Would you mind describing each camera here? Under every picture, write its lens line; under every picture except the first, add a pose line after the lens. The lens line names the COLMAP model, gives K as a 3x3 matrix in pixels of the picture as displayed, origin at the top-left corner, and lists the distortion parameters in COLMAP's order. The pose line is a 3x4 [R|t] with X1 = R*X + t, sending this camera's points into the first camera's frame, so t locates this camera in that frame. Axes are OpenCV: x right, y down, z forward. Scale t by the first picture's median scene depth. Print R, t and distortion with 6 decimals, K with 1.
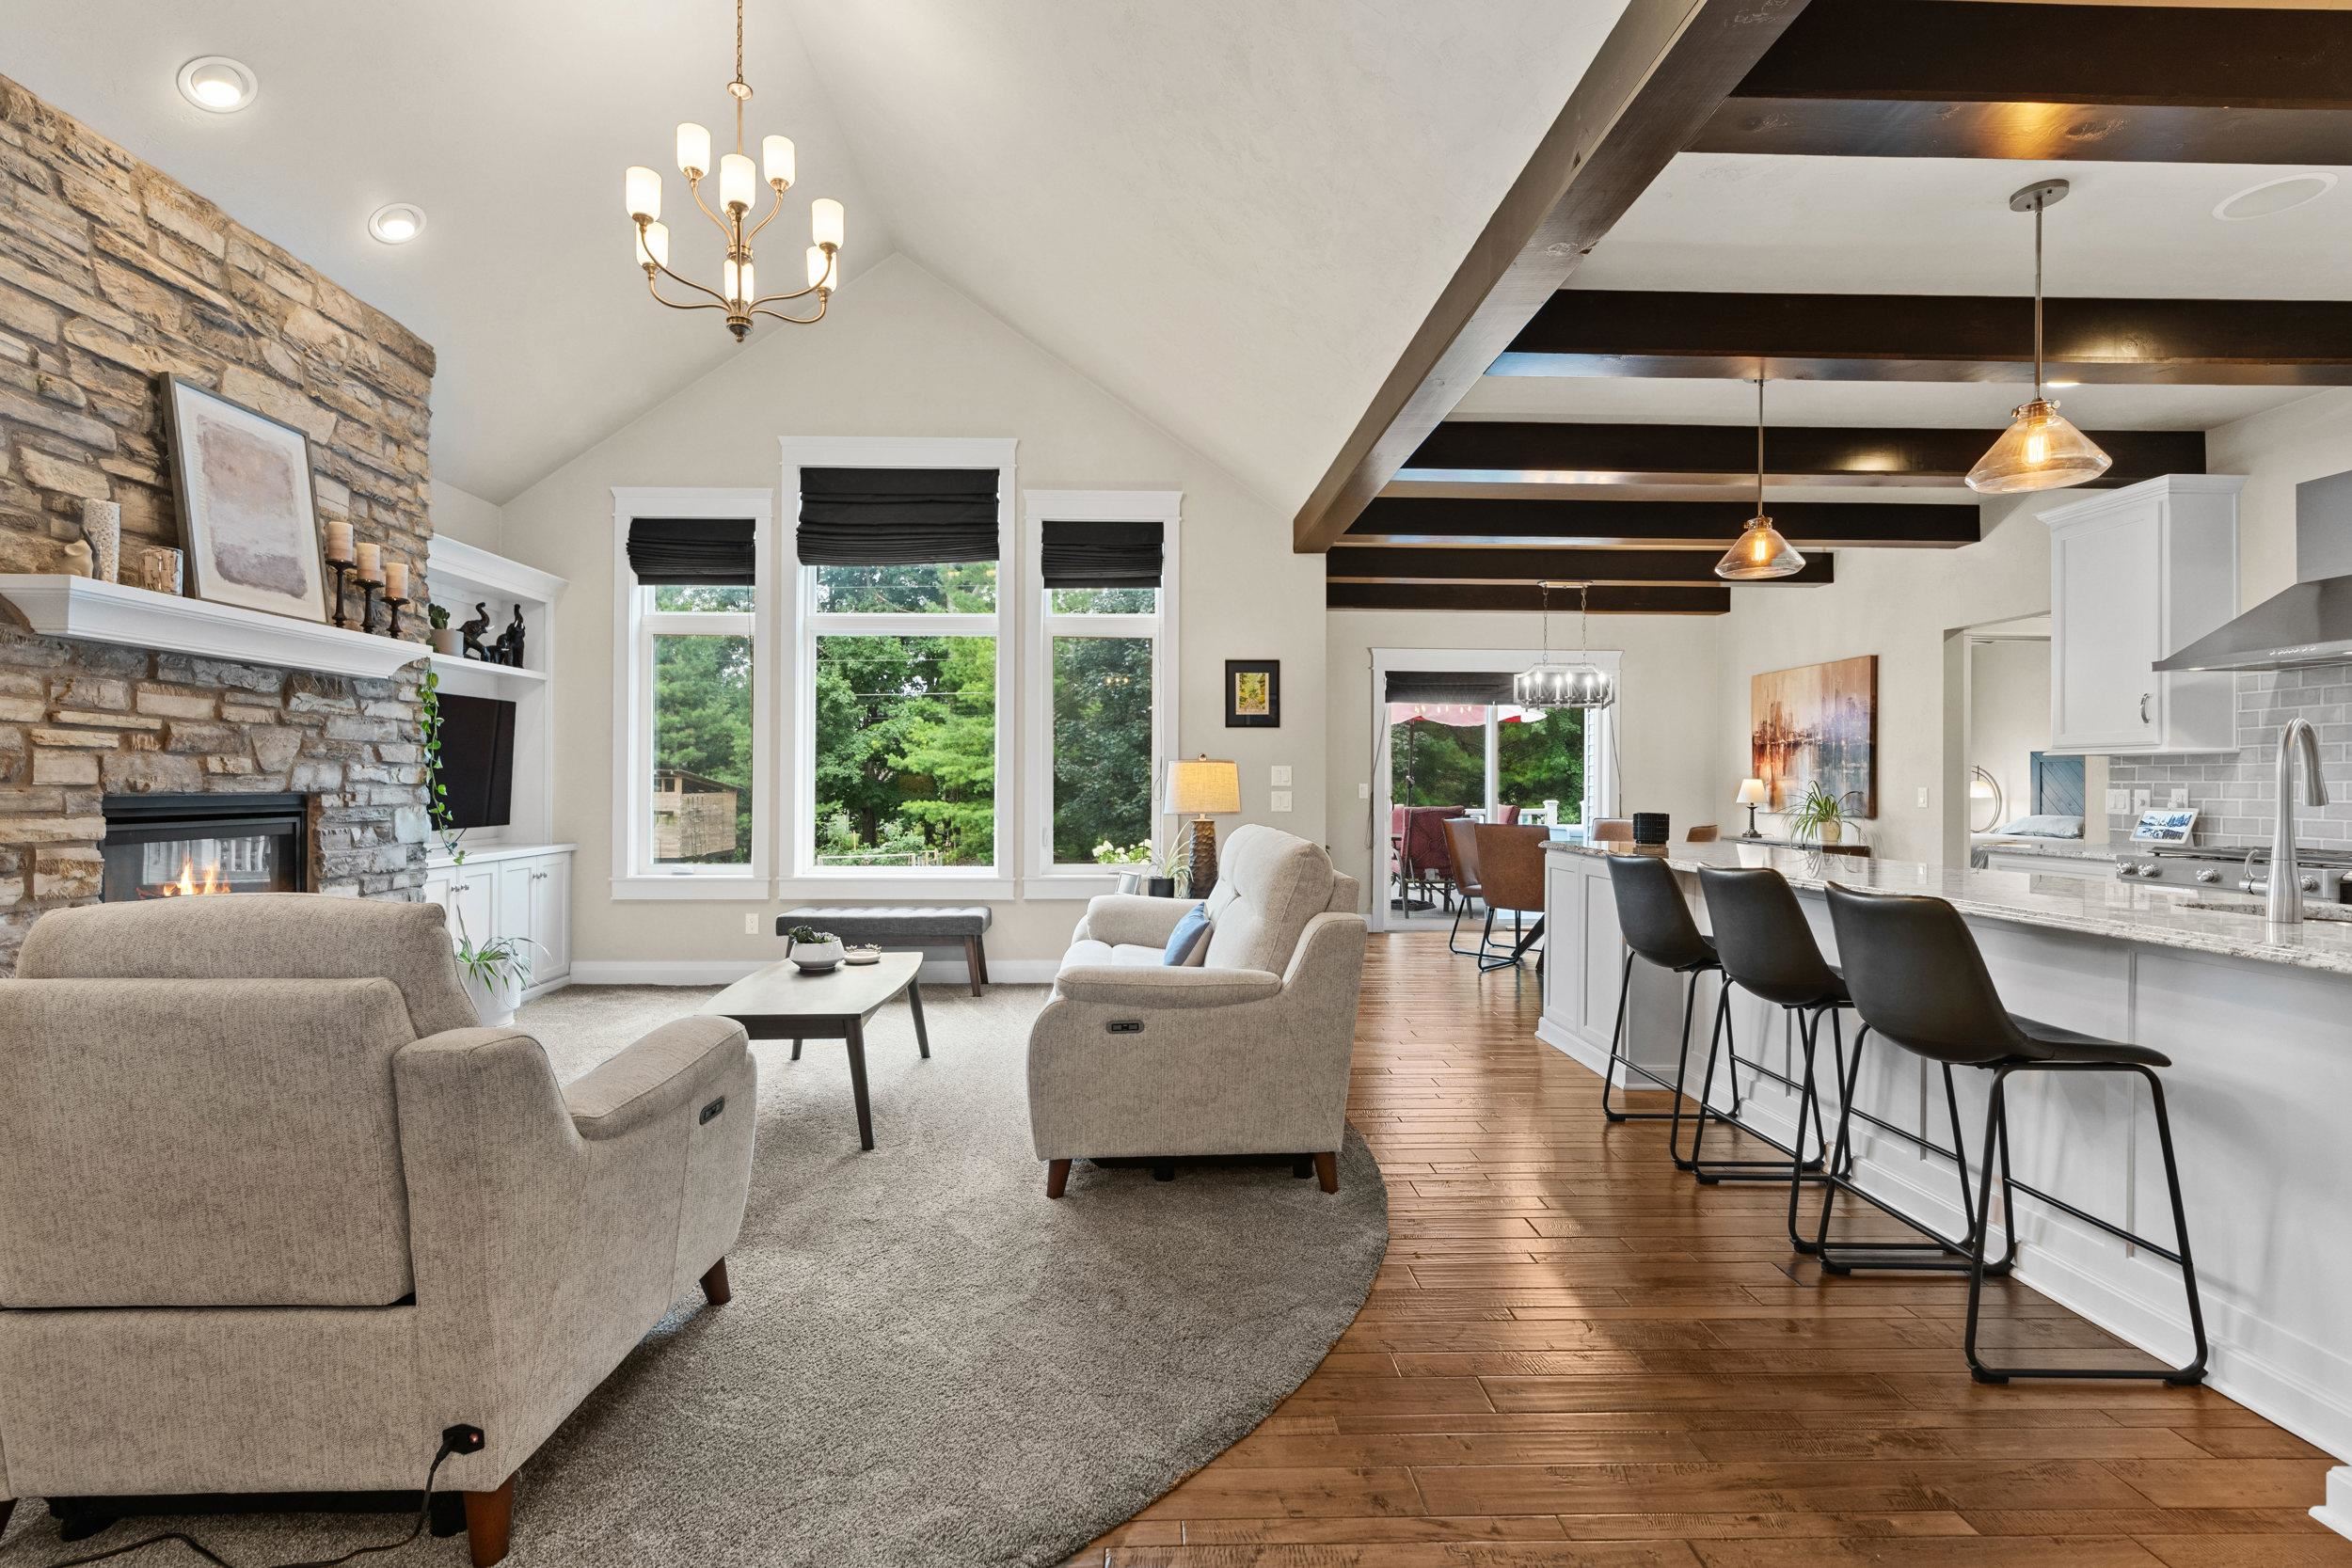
lens RADIAL K [[1062.0, 0, 1170.8], [0, 1062.0, 777.1], [0, 0, 1]] dist [-0.008961, 0.003792]
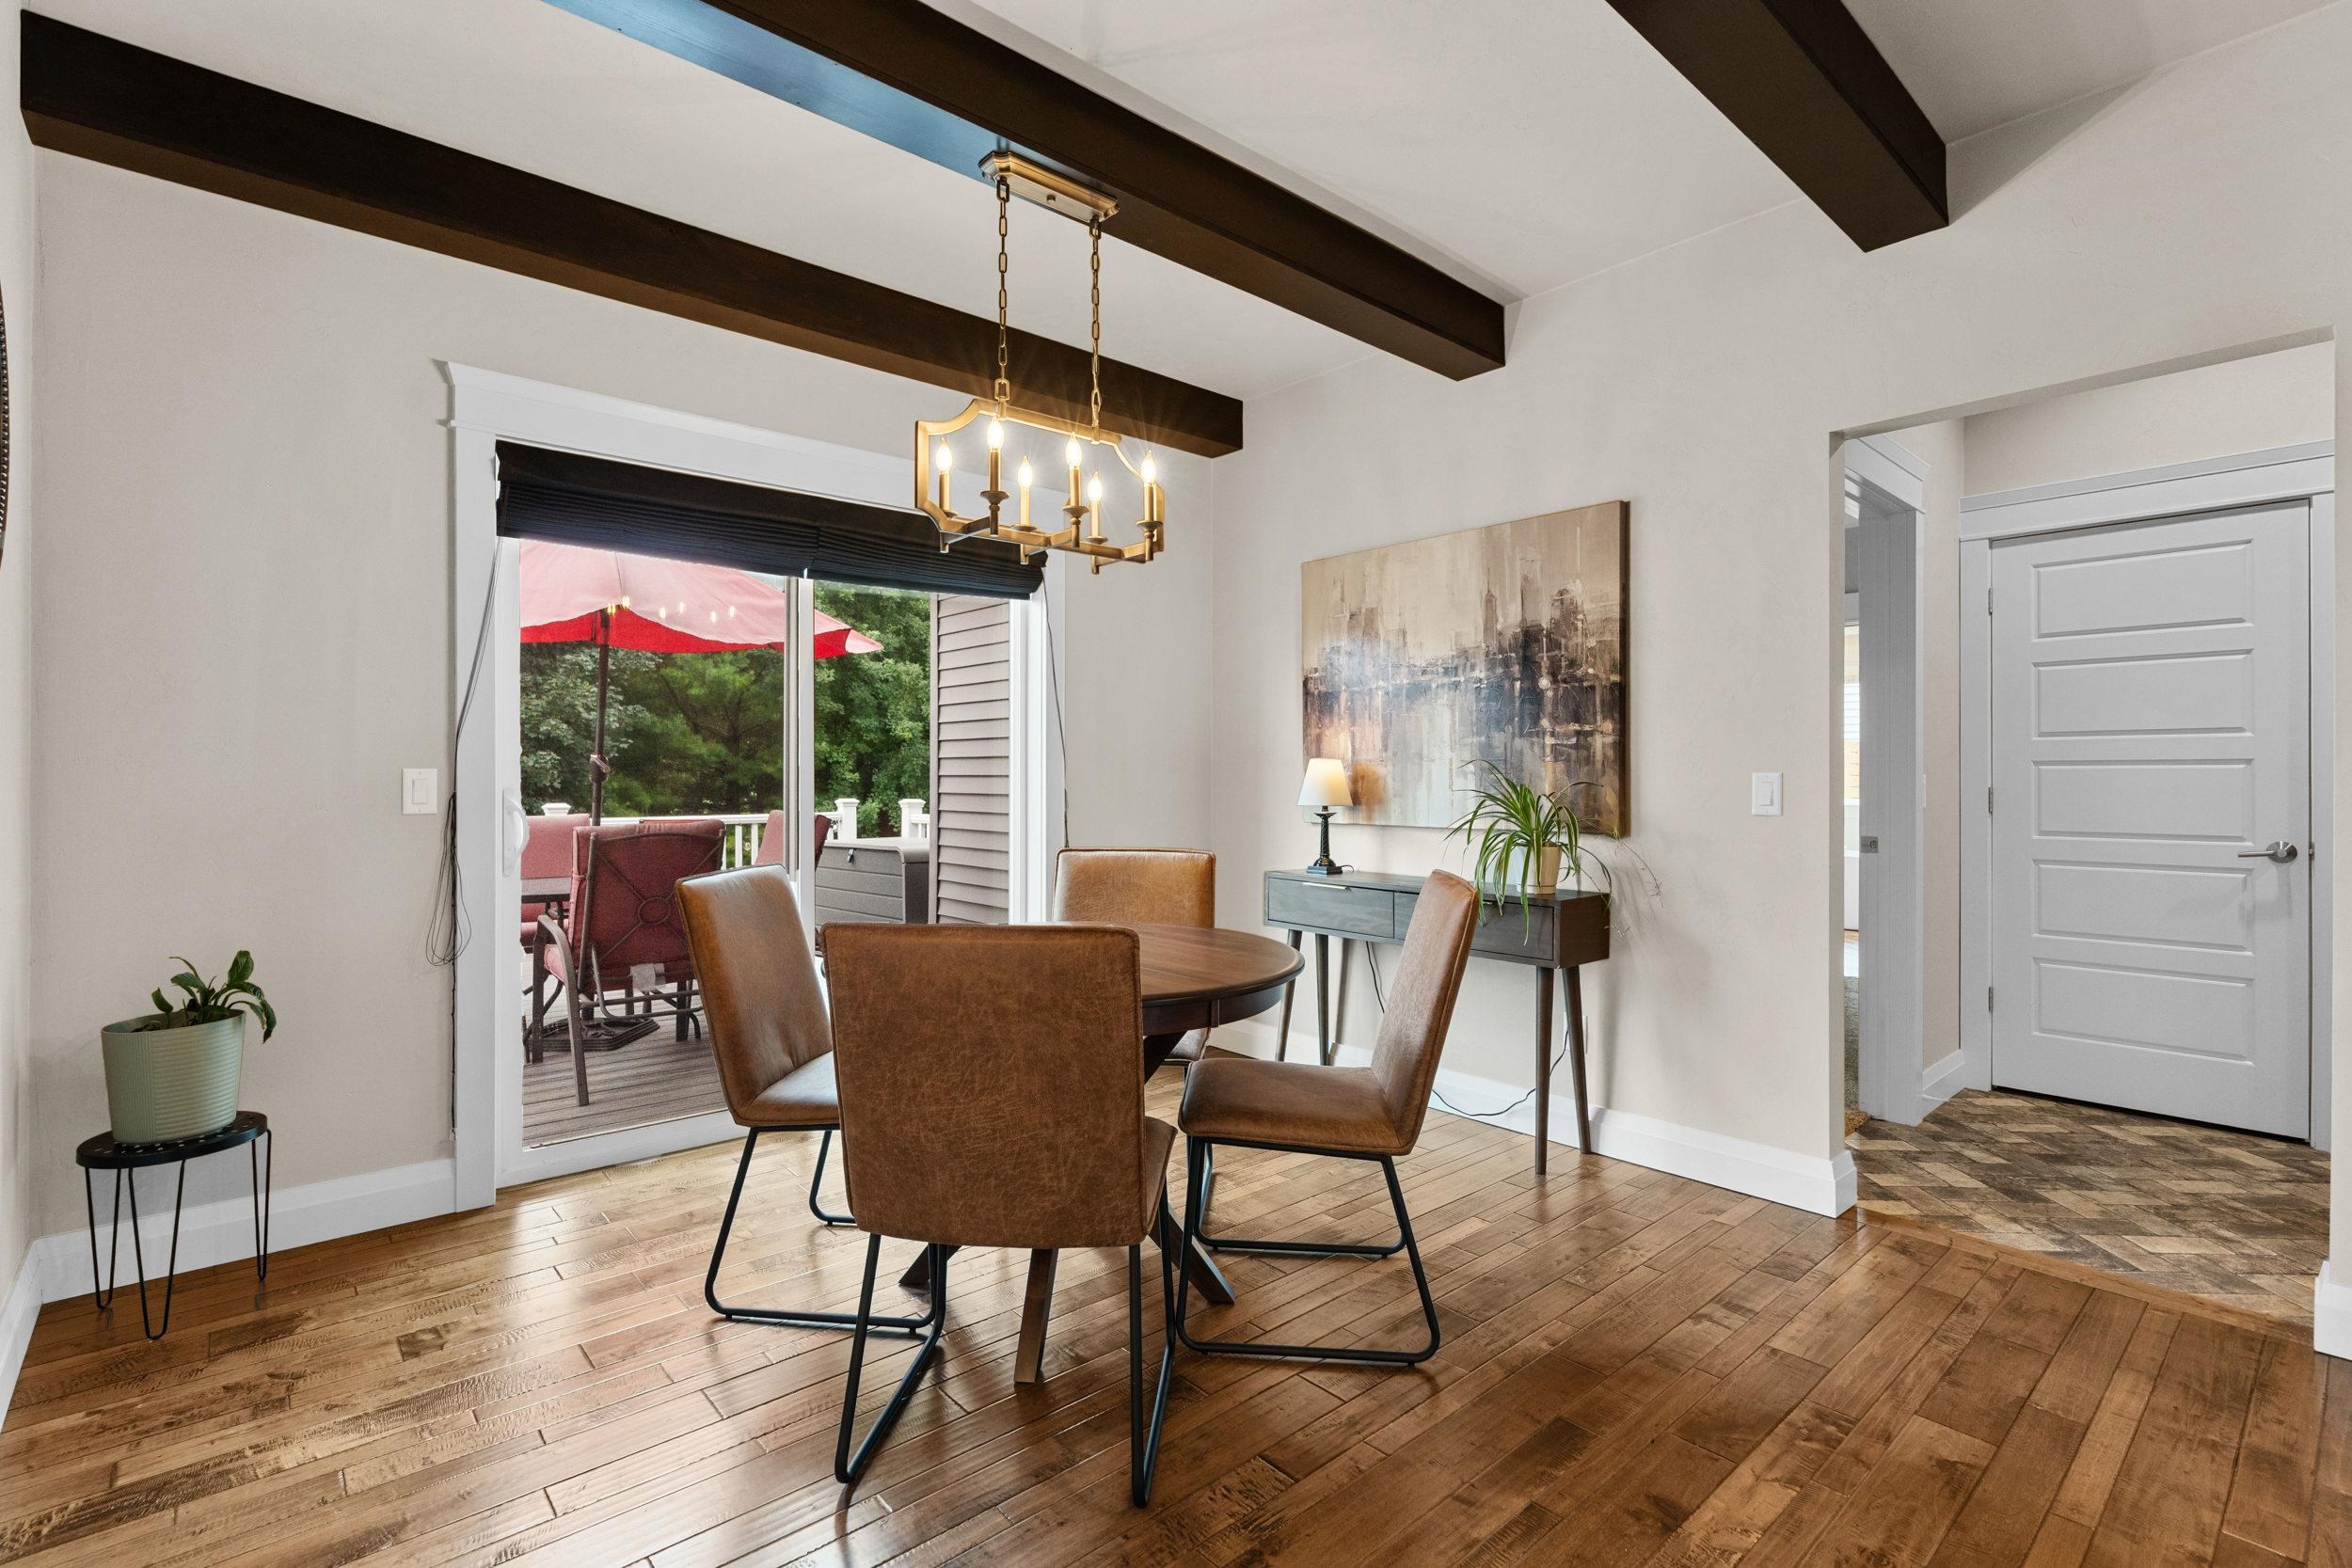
lens RADIAL K [[1062.0, 0, 1155.7], [0, 1062.0, 782.4], [0, 0, 1]] dist [-0.008961, 0.003792]
pose [[0.775836, -0.007477, 0.630890, 0.211738], [-0.000188, 0.999927, 0.012081, 0.009123], [-0.630934, -0.009491, 0.775778, 0.840152]]
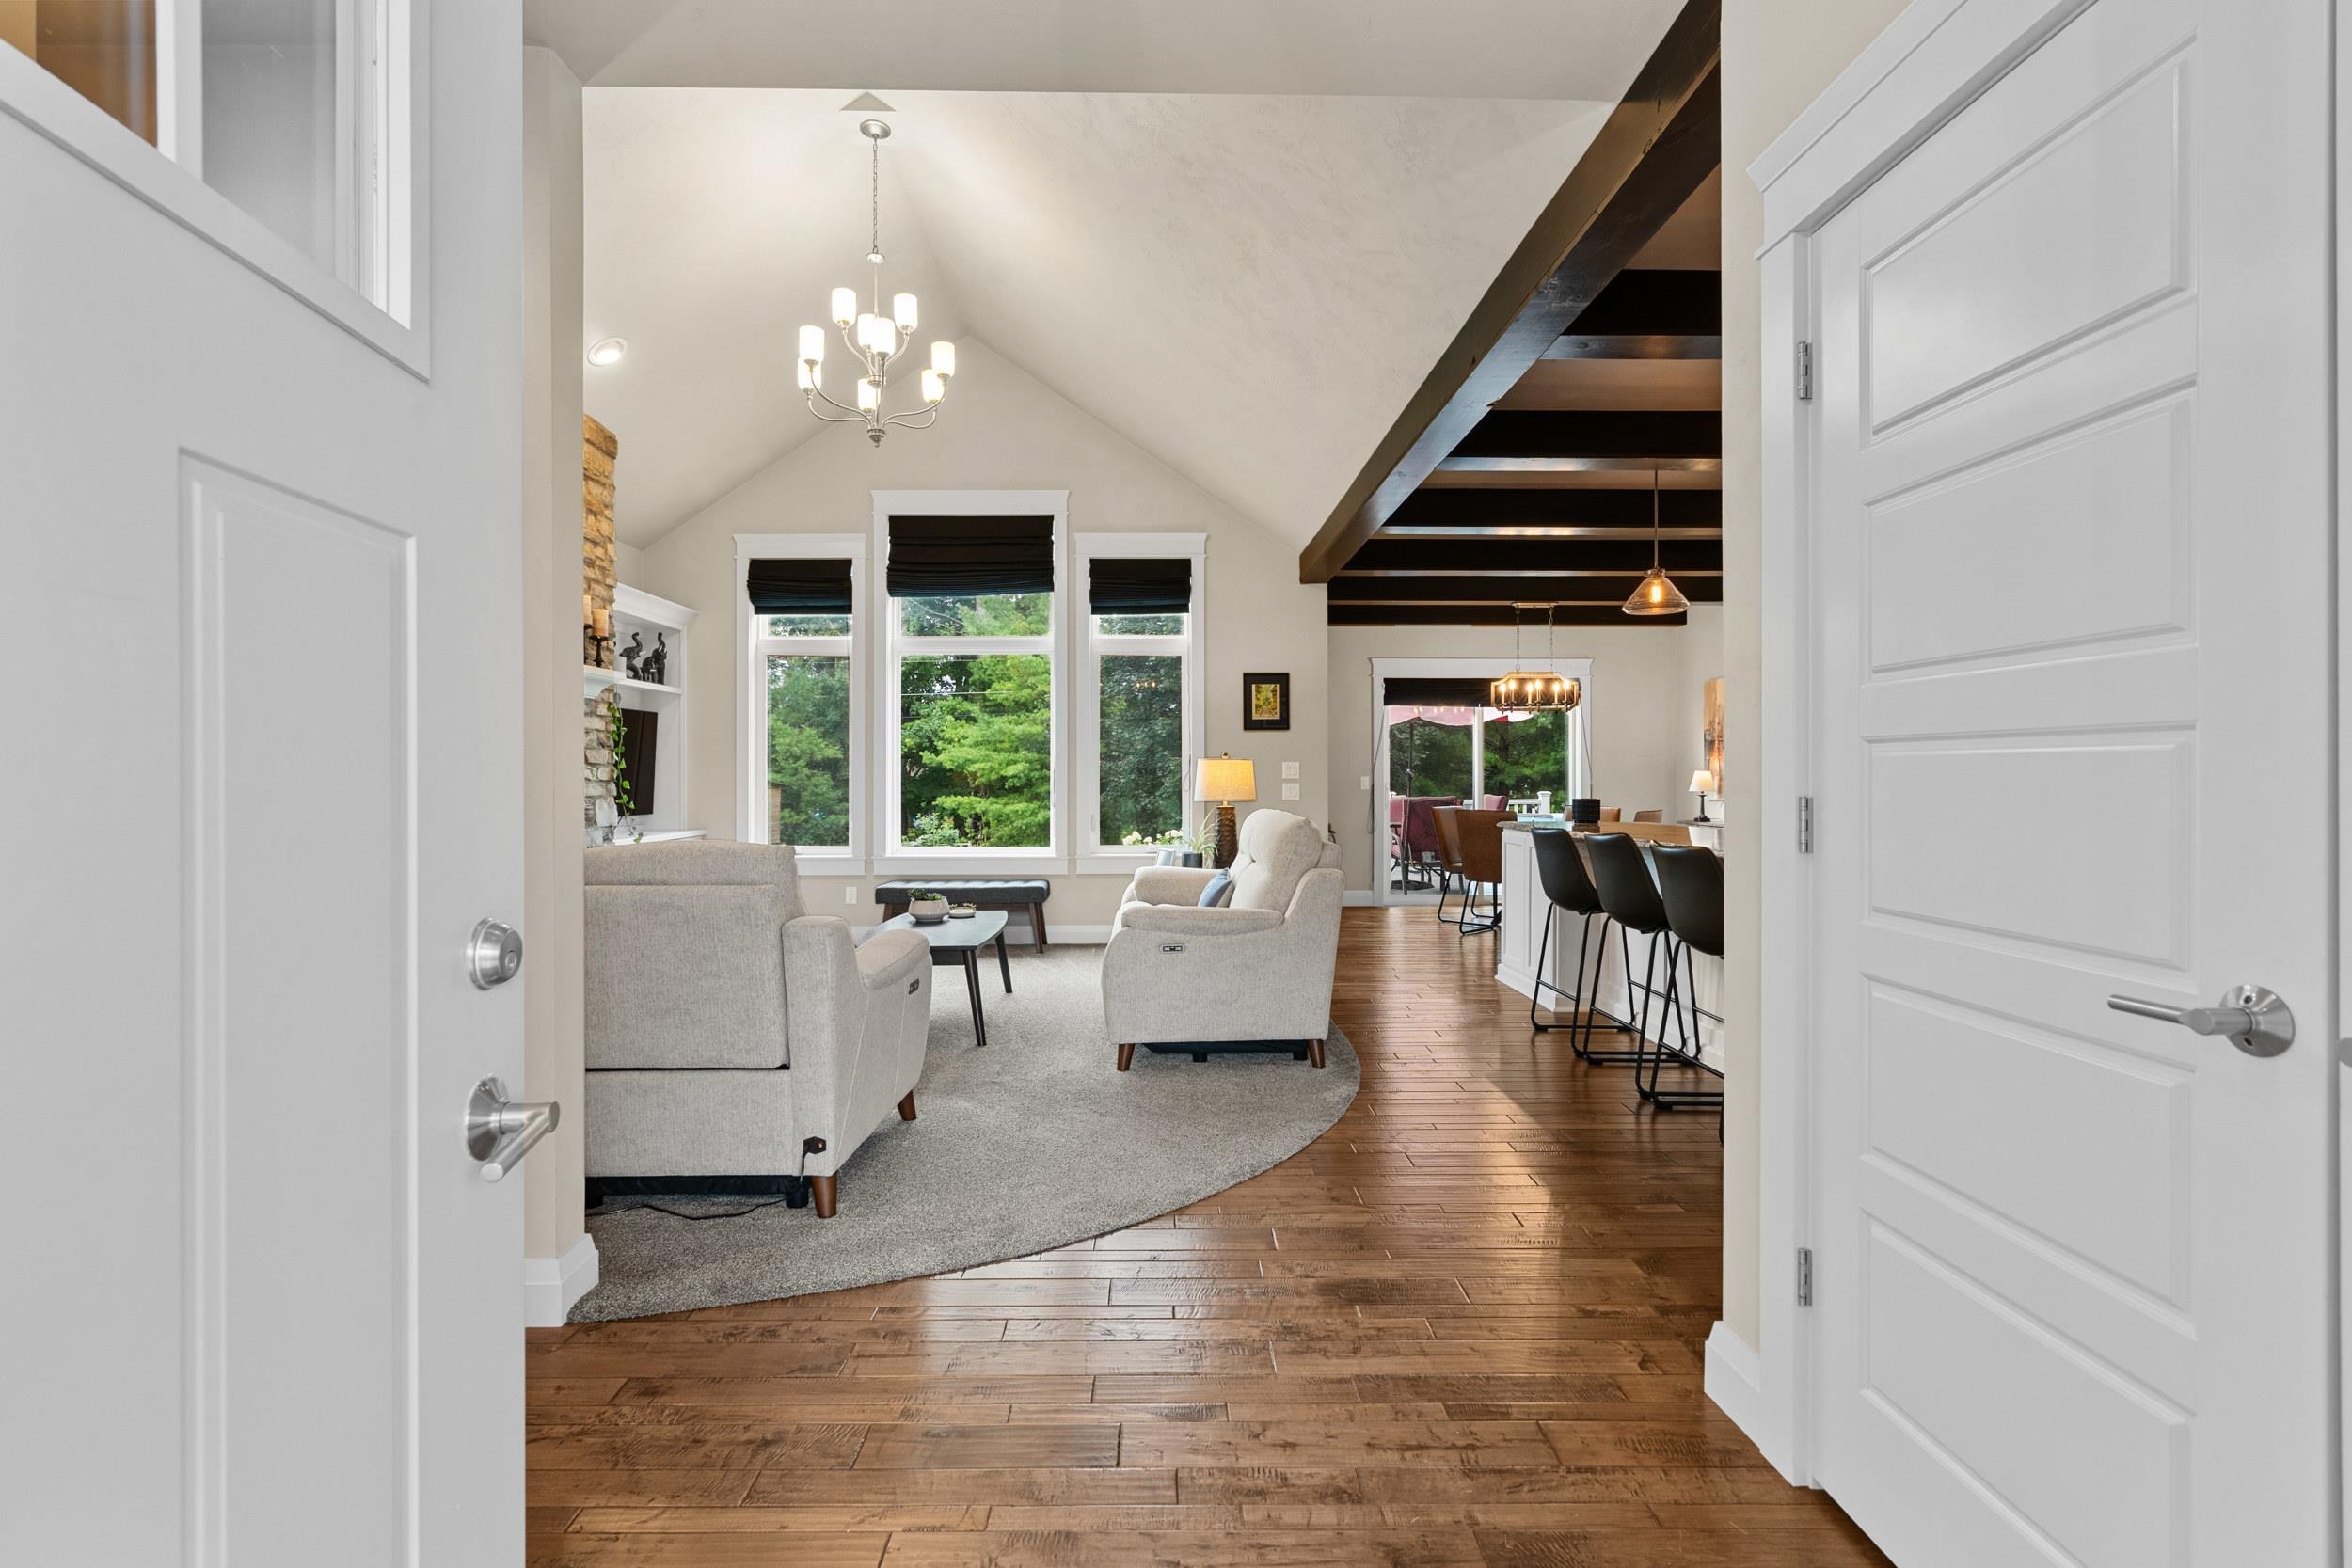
lens RADIAL K [[1062.0, 0, 1177.9], [0, 1062.0, 770.9], [0, 0, 1]] dist [-0.008961, 0.003792]
pose [[0.999909, -0.005373, -0.012378, -0.008476], [0.005359, 0.999985, -0.001176, 0.000269], [0.012384, 0.001110, 0.999923, -0.203941]]
